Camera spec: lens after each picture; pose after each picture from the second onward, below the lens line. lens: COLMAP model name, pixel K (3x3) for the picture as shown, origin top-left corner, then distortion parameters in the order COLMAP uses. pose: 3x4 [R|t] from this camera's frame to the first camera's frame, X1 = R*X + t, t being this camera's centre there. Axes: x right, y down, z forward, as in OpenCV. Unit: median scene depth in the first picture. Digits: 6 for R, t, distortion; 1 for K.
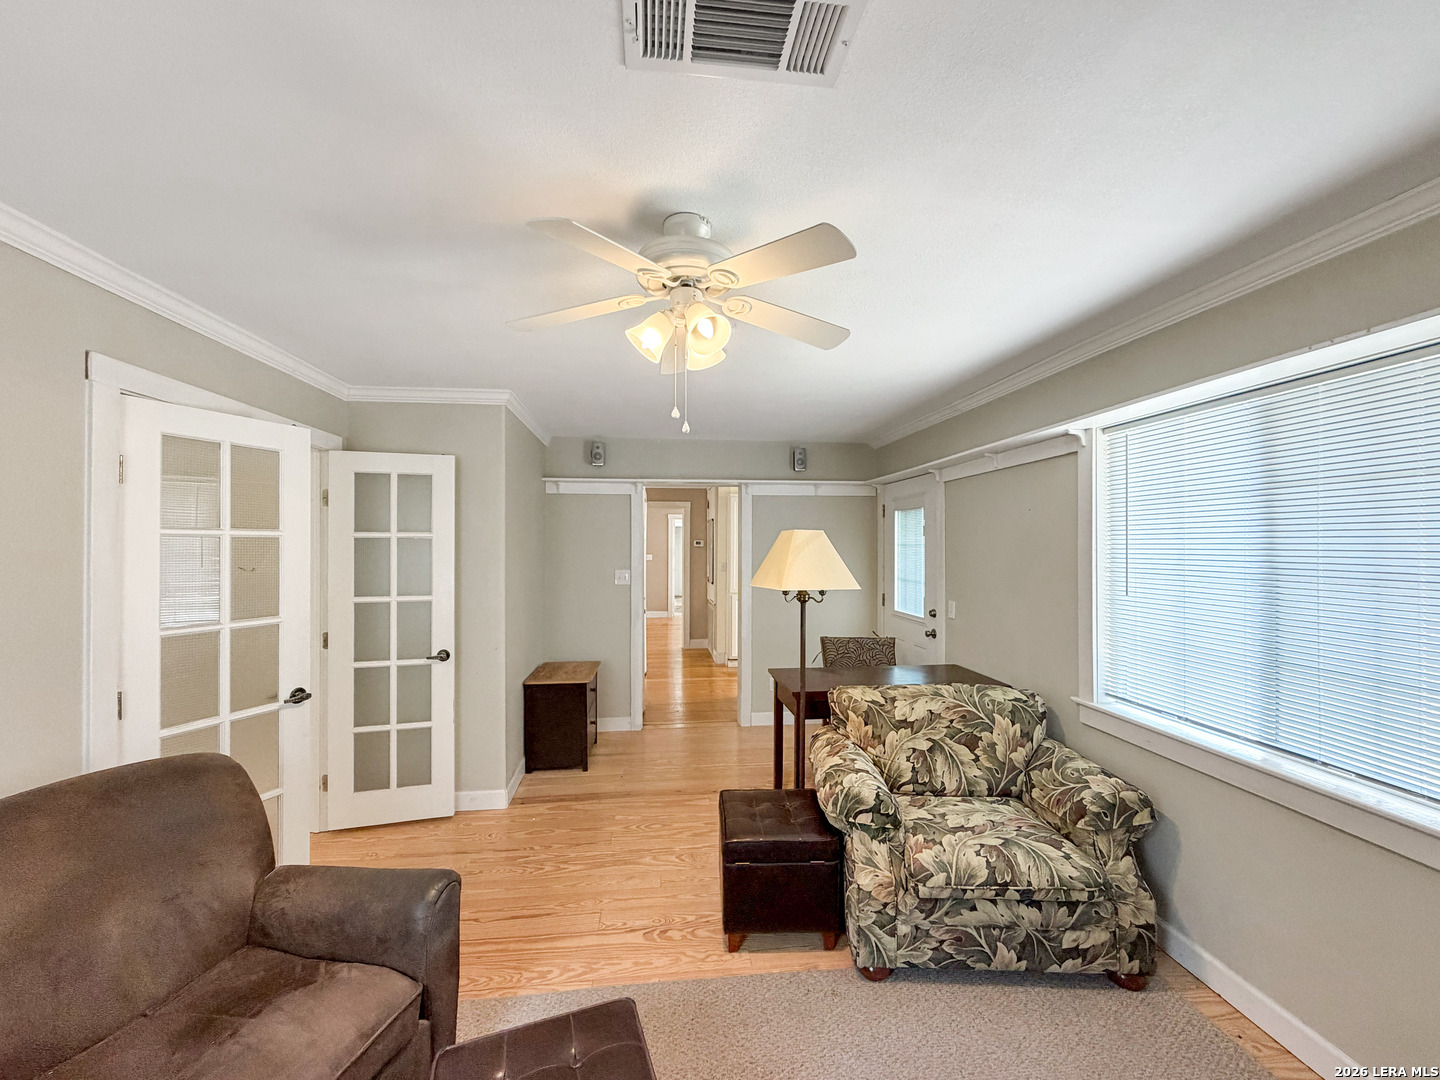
lens RADIAL K [[578.9, 0, 717.0], [0, 578.9, 541.3], [0, 0, 1]] dist [-0.000517, 0.000021]
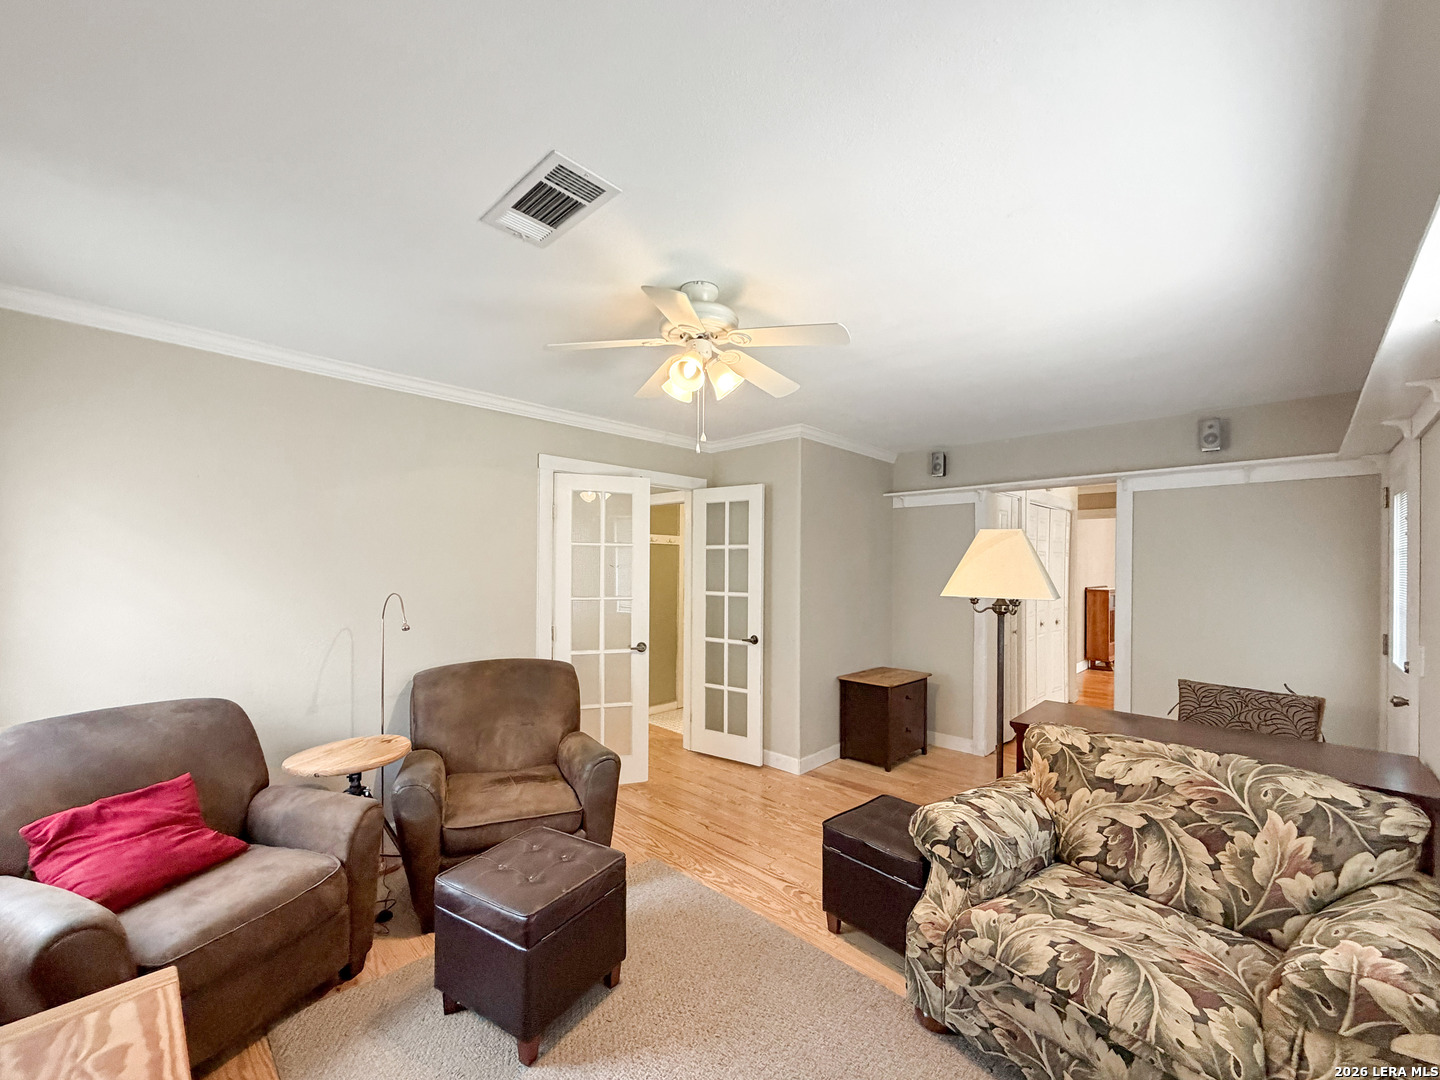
lens RADIAL K [[578.9, 0, 703.2], [0, 578.9, 563.1], [0, 0, 1]] dist [-0.000517, 0.000021]
pose [[0.626644, 0.002840, -0.779301, 0.605115], [-0.003226, 0.999994, 0.001050, 0.034339], [0.779299, 0.001856, 0.626649, 0.137011]]
